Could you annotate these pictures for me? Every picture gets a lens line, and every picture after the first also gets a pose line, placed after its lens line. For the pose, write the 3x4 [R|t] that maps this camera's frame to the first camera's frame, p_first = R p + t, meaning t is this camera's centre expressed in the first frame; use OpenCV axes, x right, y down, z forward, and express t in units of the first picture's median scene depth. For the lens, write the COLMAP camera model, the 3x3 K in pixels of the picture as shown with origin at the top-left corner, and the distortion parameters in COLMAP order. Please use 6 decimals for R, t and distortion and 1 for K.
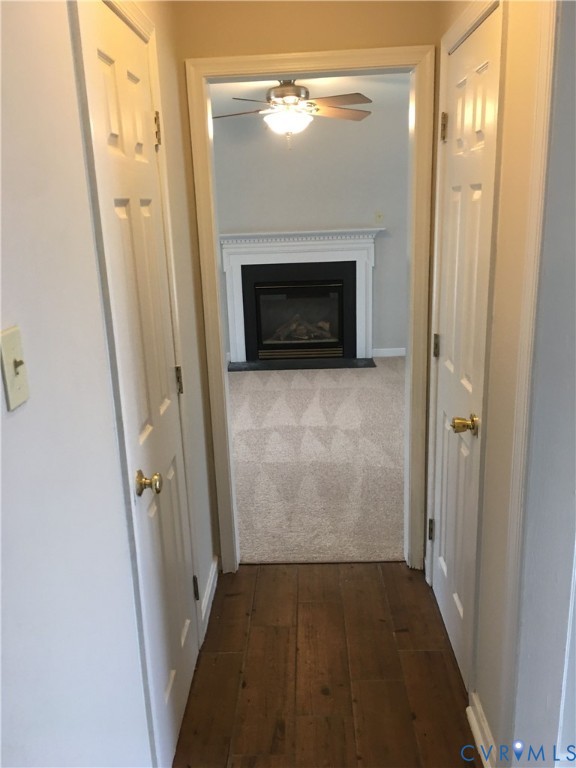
lens RADIAL K [[651.7, 0, 288.5], [0, 651.7, 382.9], [0, 0, 1]] dist [0.045869, -0.055428]
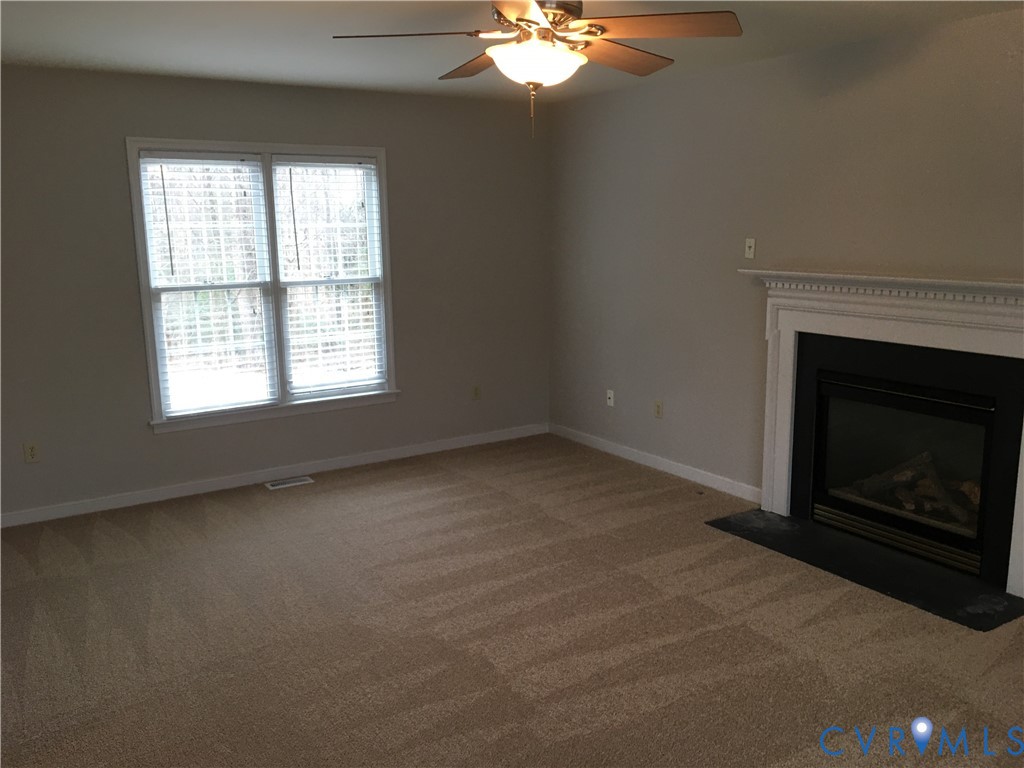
lens RADIAL K [[868.9, 0, 512.7], [0, 868.9, 388.2], [0, 0, 1]] dist [0.045869, -0.055428]
pose [[0.577552, 0.186501, -0.794765, 0.349681], [-0.231948, 0.970920, 0.059282, -0.126908], [0.782709, 0.150106, 0.604015, 0.422395]]
